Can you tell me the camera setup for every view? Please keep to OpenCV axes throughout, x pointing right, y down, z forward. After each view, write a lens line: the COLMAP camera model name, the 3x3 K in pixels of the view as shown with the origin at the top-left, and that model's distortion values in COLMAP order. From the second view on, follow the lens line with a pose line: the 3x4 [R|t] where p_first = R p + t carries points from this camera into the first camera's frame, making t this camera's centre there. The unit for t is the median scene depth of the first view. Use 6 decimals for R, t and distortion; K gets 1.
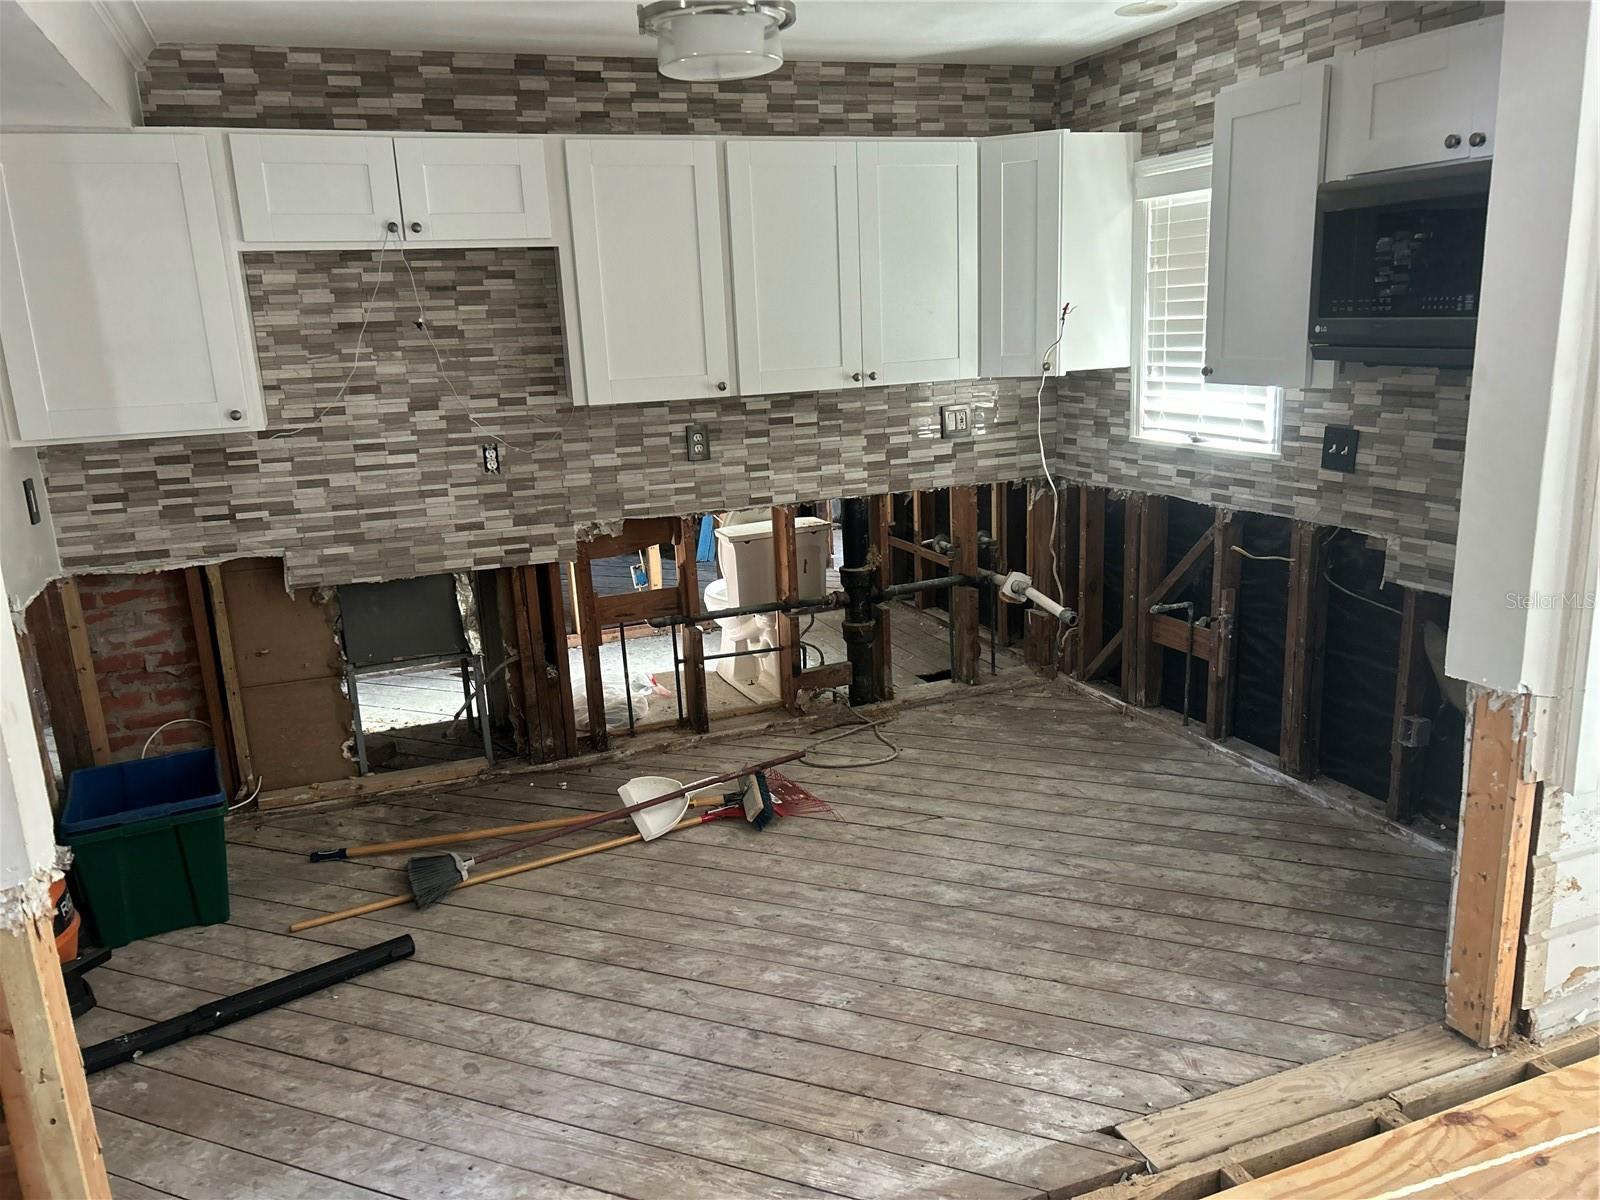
lens RADIAL K [[1181.0, 0, 800.0], [0, 1181.0, 600.0], [0, 0, 1]] dist [0.039497, -0.051830]
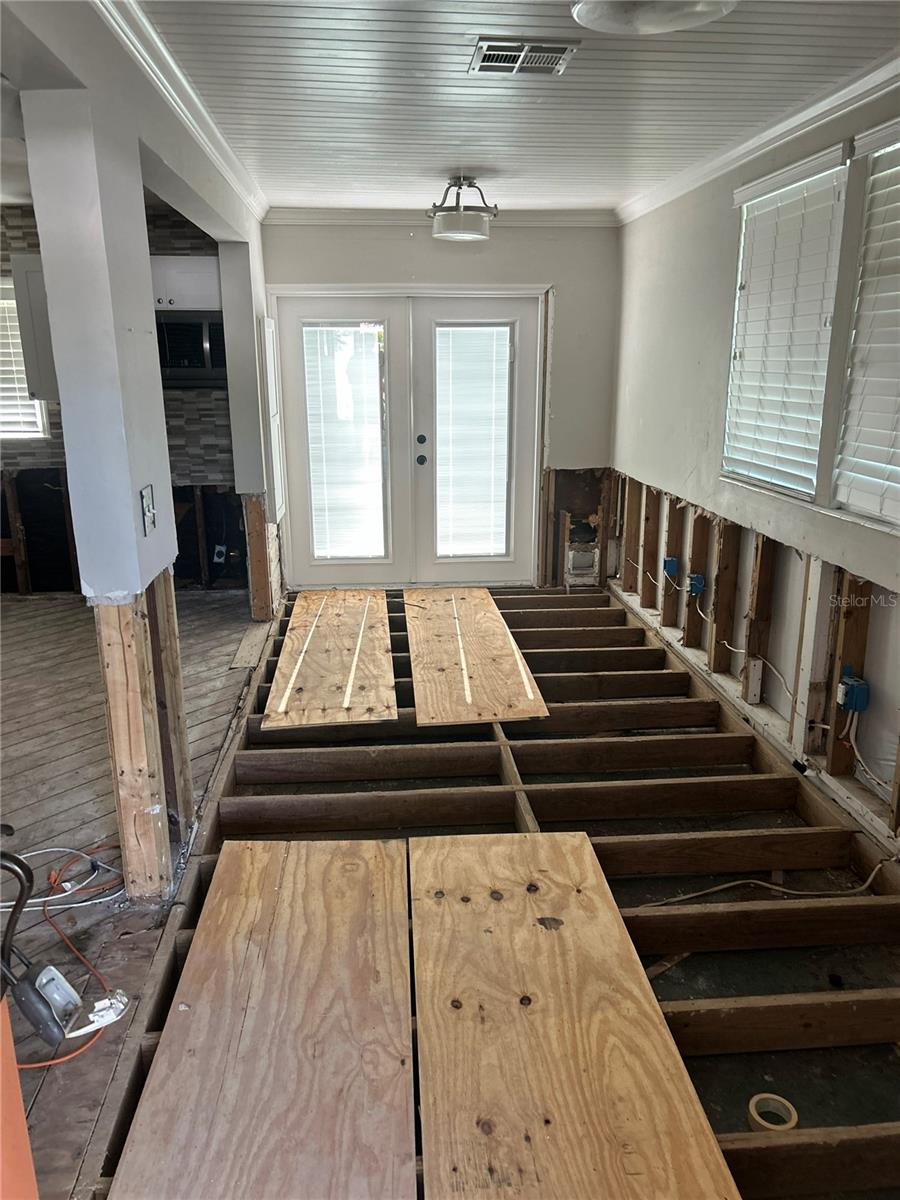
lens RADIAL K [[885.7, 0, 419.5], [0, 885.7, 607.3], [0, 0, 1]] dist [0.039497, -0.051830]
pose [[0.305467, -0.215826, 0.927421, -1.287779], [0.214708, 0.964503, 0.153737, 0.087380], [-0.927680, 0.152163, 0.340964, -0.086716]]
